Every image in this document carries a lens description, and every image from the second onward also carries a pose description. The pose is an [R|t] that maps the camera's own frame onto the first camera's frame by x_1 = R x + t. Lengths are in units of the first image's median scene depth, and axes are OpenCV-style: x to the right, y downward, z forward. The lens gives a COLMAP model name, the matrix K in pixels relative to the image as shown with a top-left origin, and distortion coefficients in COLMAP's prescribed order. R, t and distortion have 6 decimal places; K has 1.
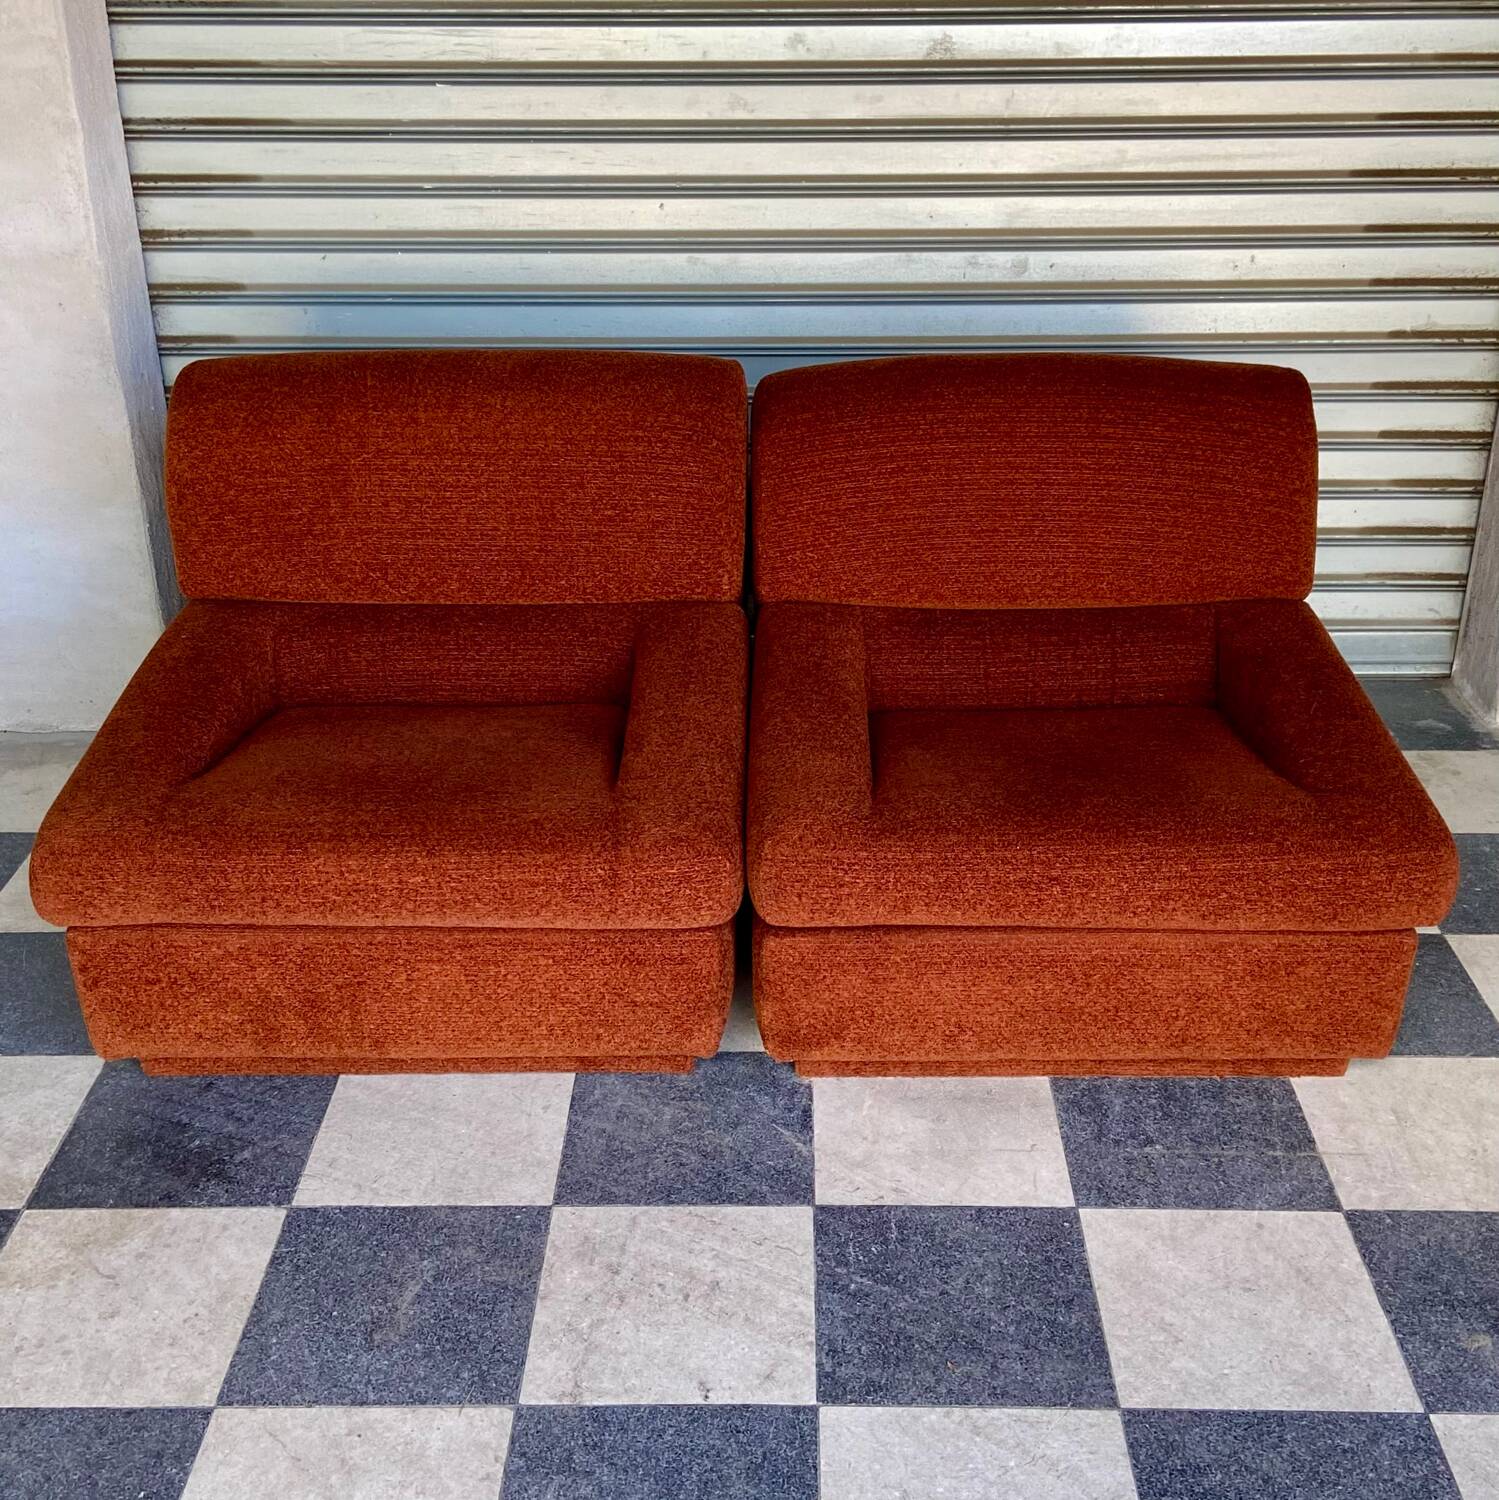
lens RADIAL K [[1854.9, 0, 769.6], [0, 1854.9, 750.0], [0, 0, 1]] dist [0.116024, -0.130118]
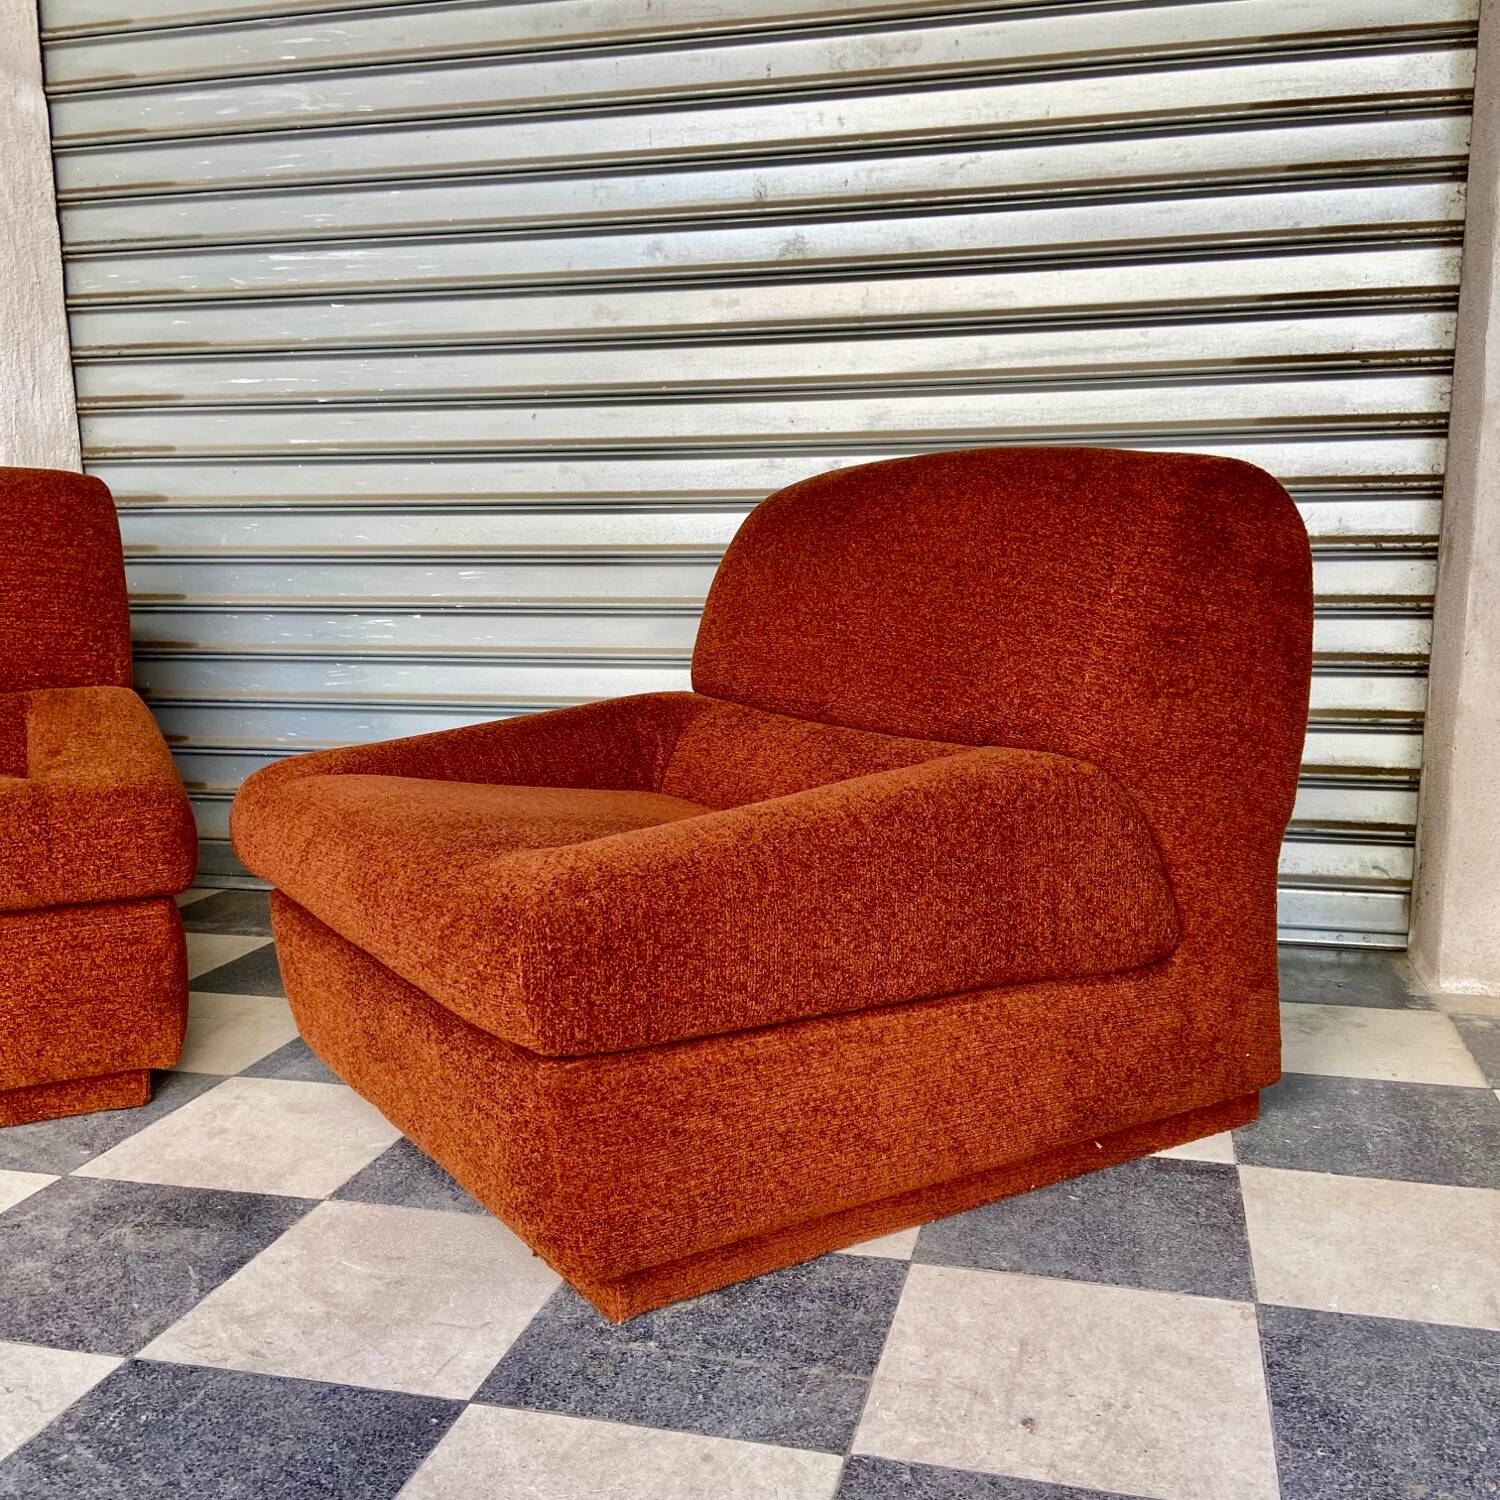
lens RADIAL K [[1500.2, 0, 758.2], [0, 1500.2, 835.4], [0, 0, 1]] dist [0.133914, -0.184624]
pose [[0.971143, 0.041302, -0.234892, 0.384636], [-0.098247, 0.966722, -0.236213, 0.164732], [0.217320, 0.252474, 0.942883, 0.444051]]
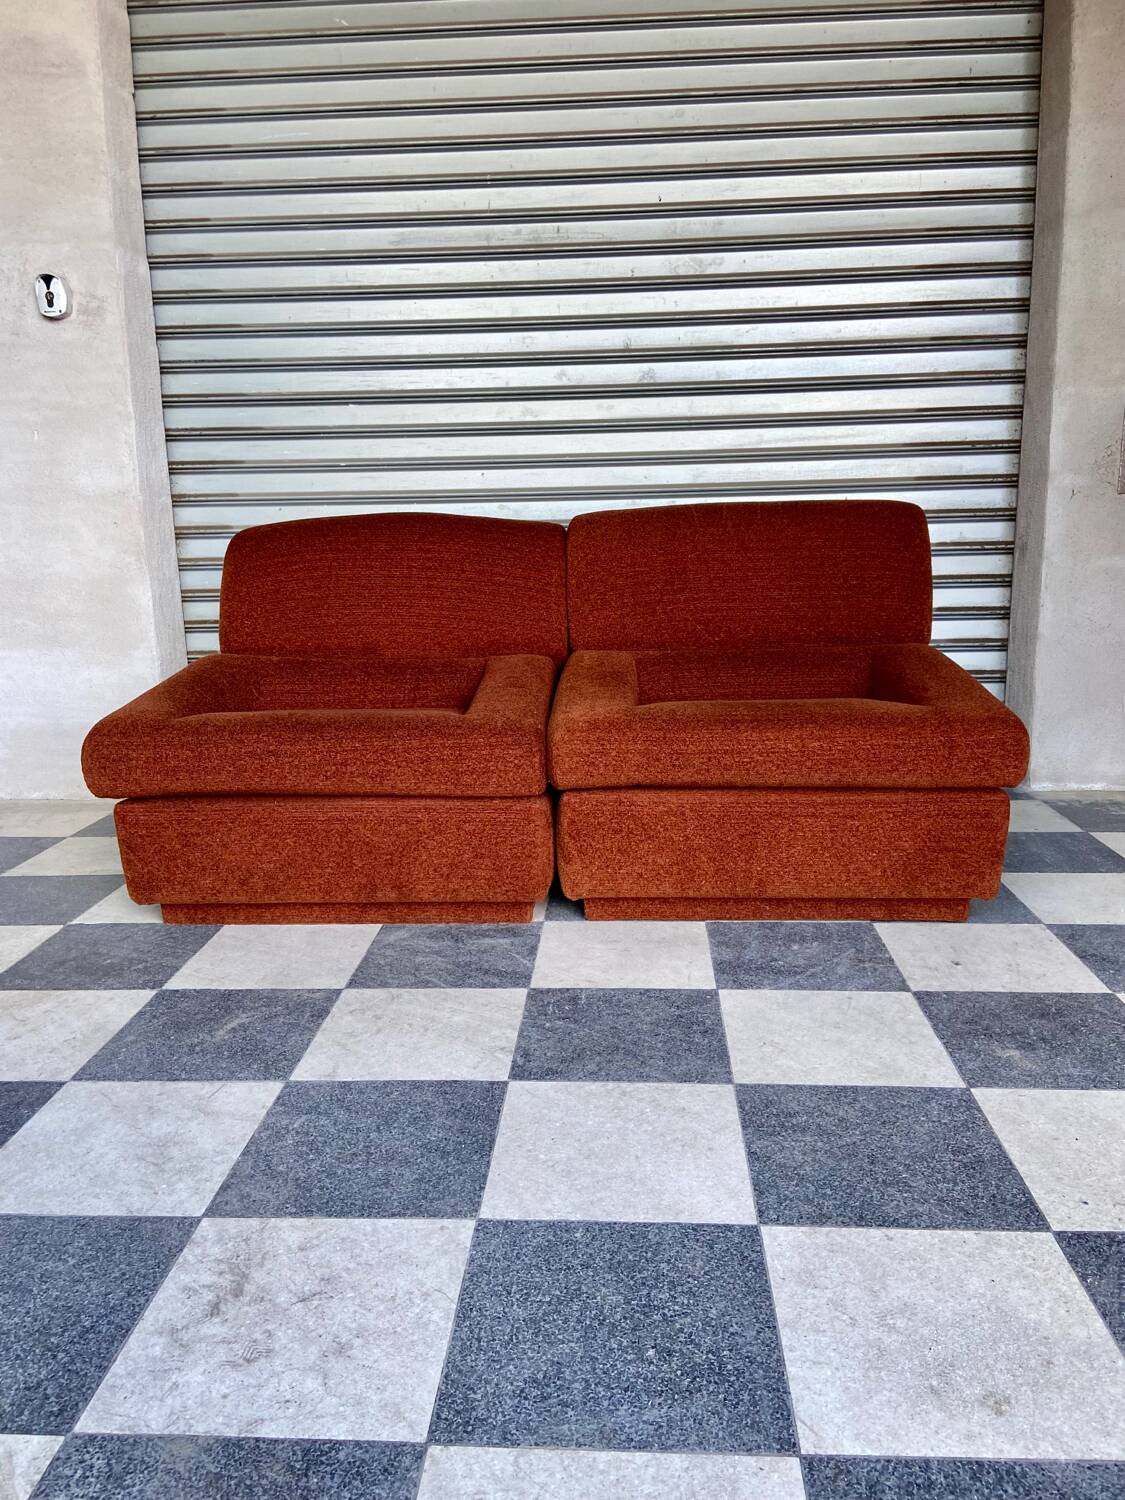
lens RADIAL K [[1124.6, 0, 565.1], [0, 1124.6, 747.5], [0, 0, 1]] dist [0.122900, -0.158884]
pose [[0.998601, -0.007187, -0.052393, 0.095952], [-0.005898, 0.969406, -0.245391, 0.275092], [0.052554, 0.245357, 0.968007, 0.135663]]
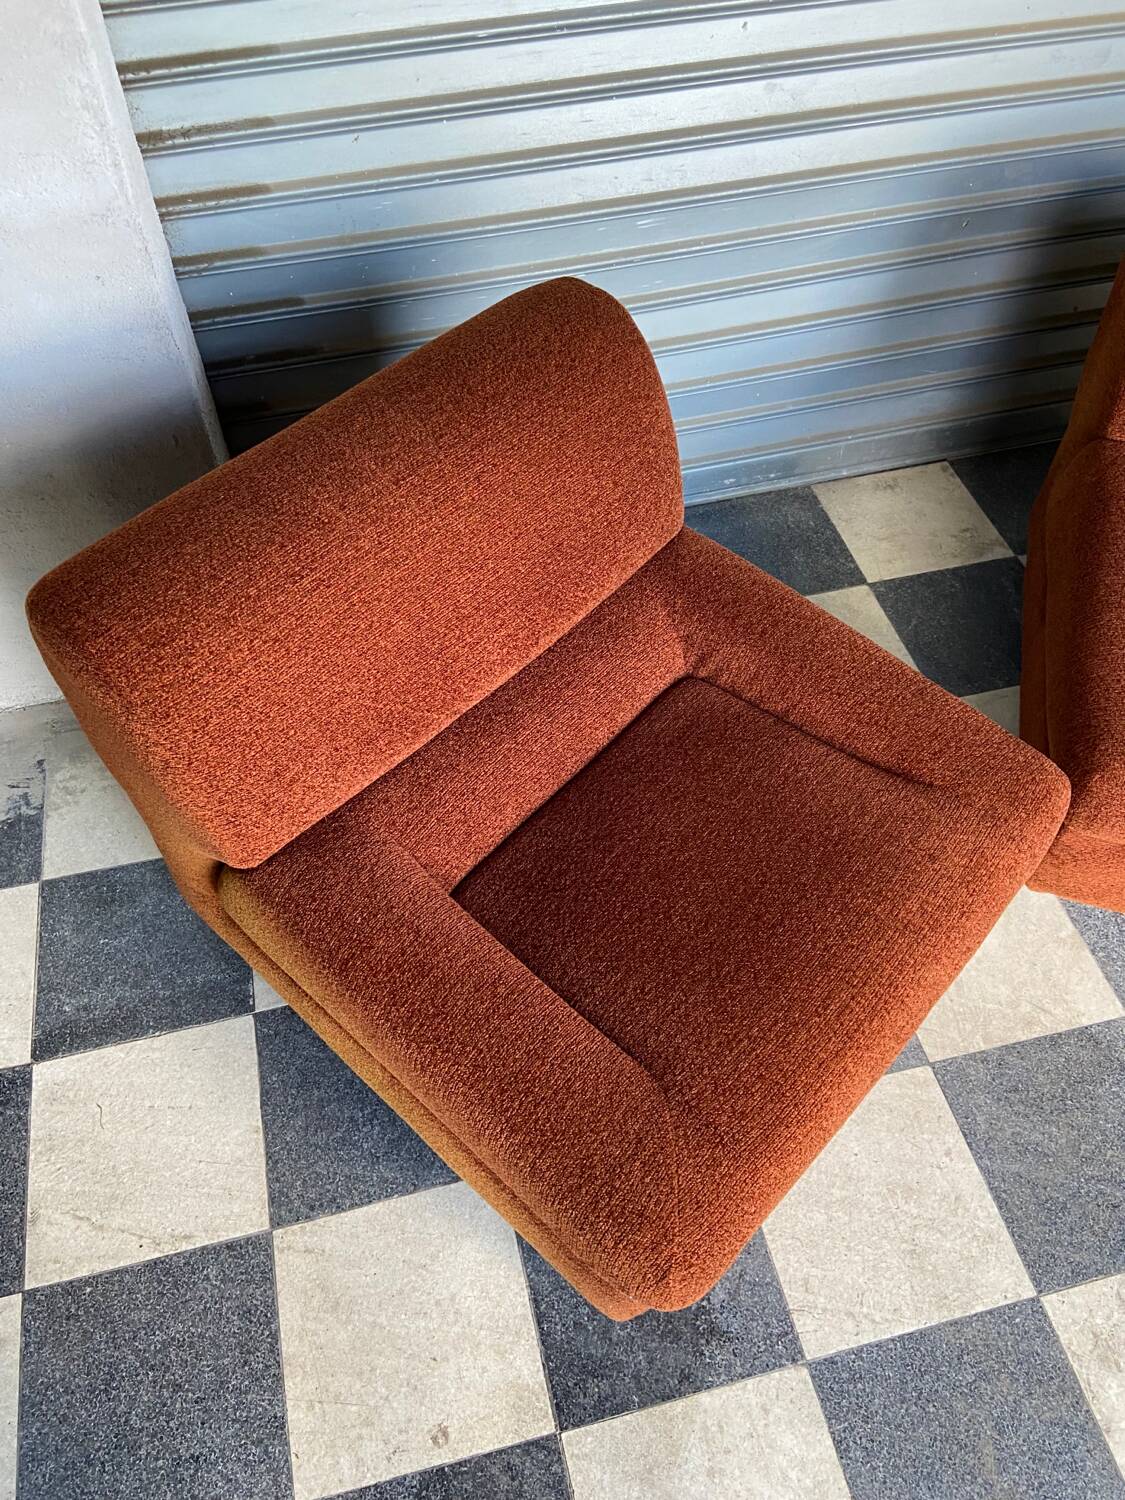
lens RADIAL K [[1120.5, 0, 556.8], [0, 1120.5, 739.1], [0, 0, 1]] dist [0.131871, -0.172106]
pose [[0.968982, -0.198821, 0.146780, -0.411216], [0.114762, 0.888018, 0.445257, -0.355912], [-0.218870, -0.414601, 0.883290, 0.612458]]
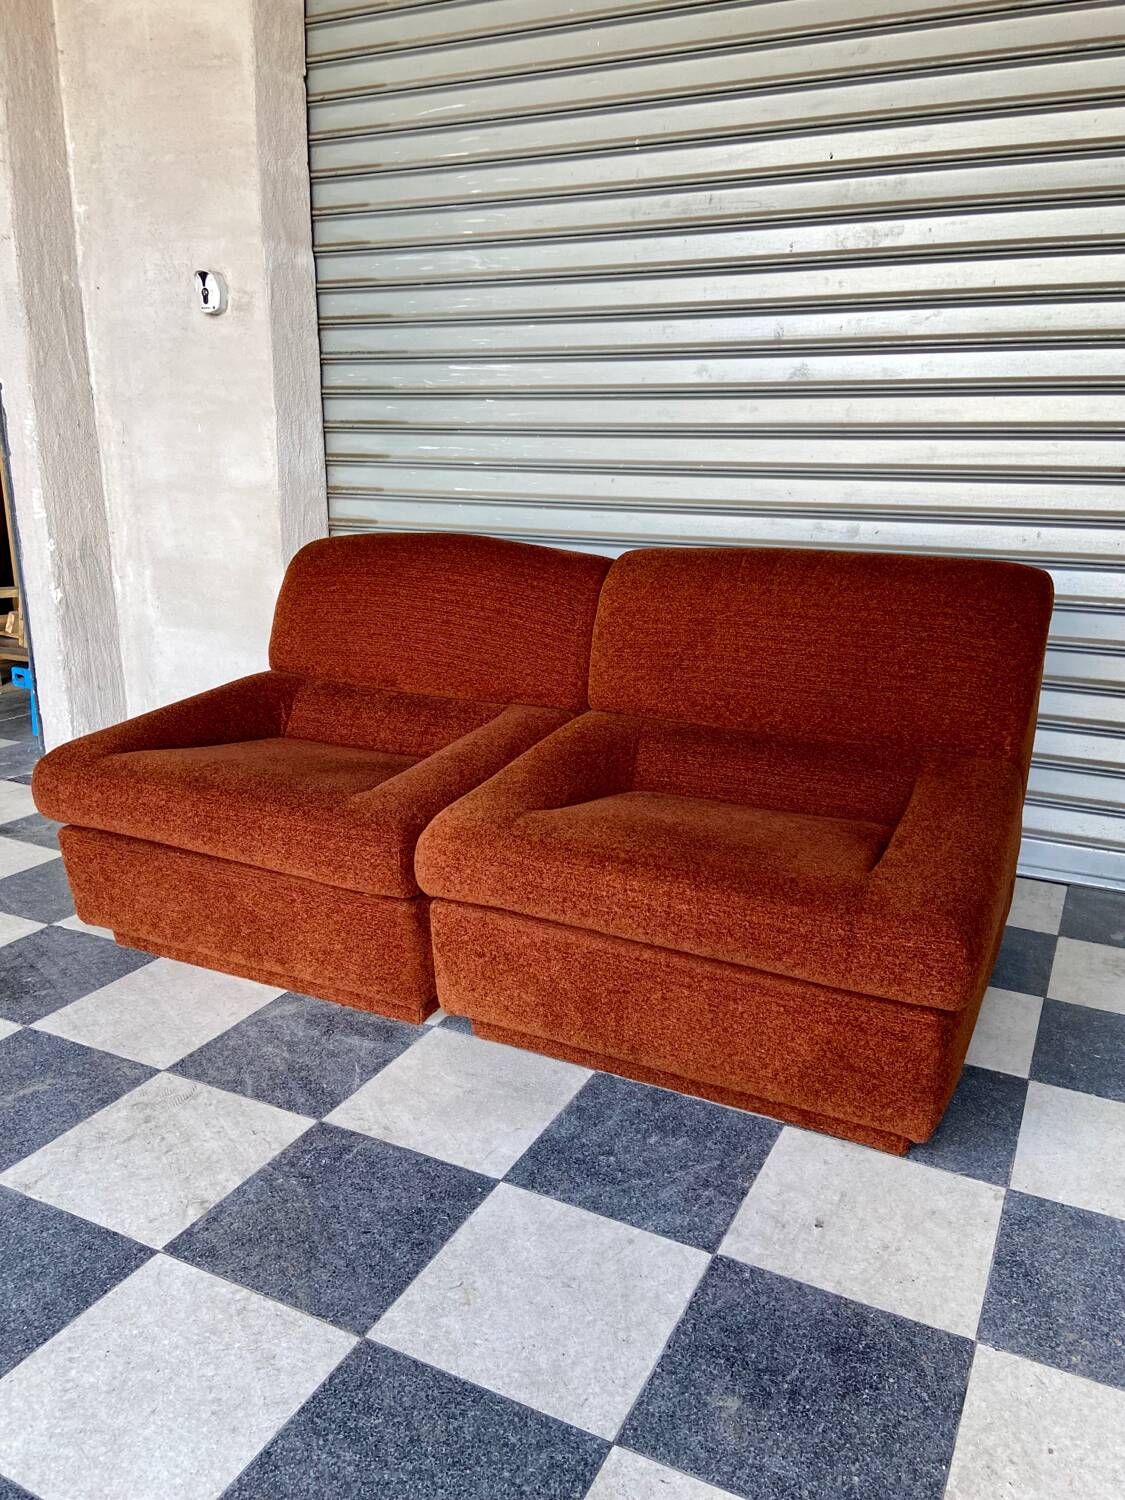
lens RADIAL K [[1122.6, 0, 568.6], [0, 1122.6, 751.0], [0, 0, 1]] dist [0.131831, -0.176849]
pose [[0.899566, 0.130790, -0.416743, 0.458745], [-0.204990, 0.968930, -0.138396, 0.074368], [0.385694, 0.209925, 0.898427, 0.320617]]
